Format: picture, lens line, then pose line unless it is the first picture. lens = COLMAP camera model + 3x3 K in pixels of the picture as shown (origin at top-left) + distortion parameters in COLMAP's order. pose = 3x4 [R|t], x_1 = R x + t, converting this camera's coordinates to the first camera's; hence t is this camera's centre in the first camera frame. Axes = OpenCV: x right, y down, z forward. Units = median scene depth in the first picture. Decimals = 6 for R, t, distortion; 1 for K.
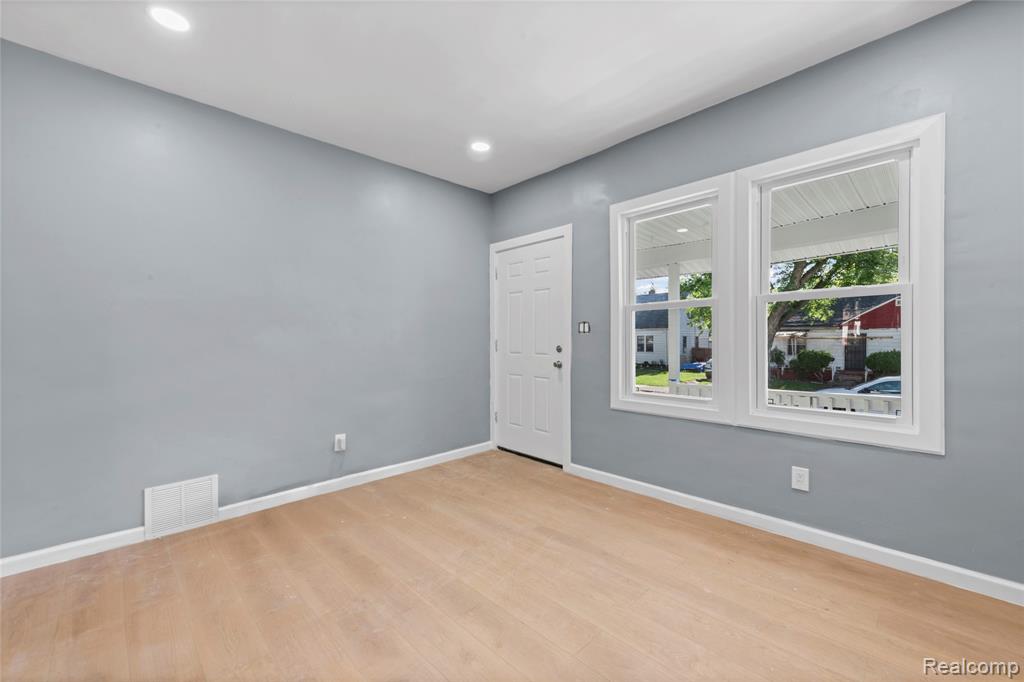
lens RADIAL K [[409.7, 0, 508.2], [0, 409.7, 330.6], [0, 0, 1]] dist [0.012907, -0.000502]
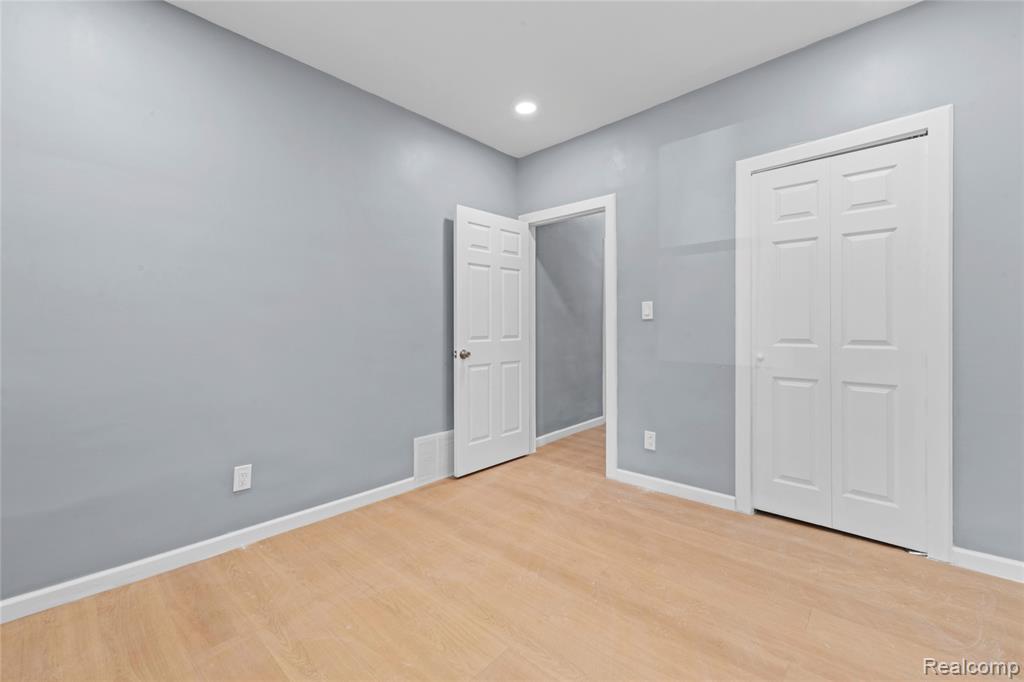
lens RADIAL K [[409.7, 0, 508.2], [0, 409.7, 330.6], [0, 0, 1]] dist [0.012907, -0.000502]
pose [[0.997395, -0.014053, 0.070757, -0.414489], [0.012230, 0.999584, 0.026137, 0.012148], [-0.071095, -0.025204, 0.997151, 0.435325]]
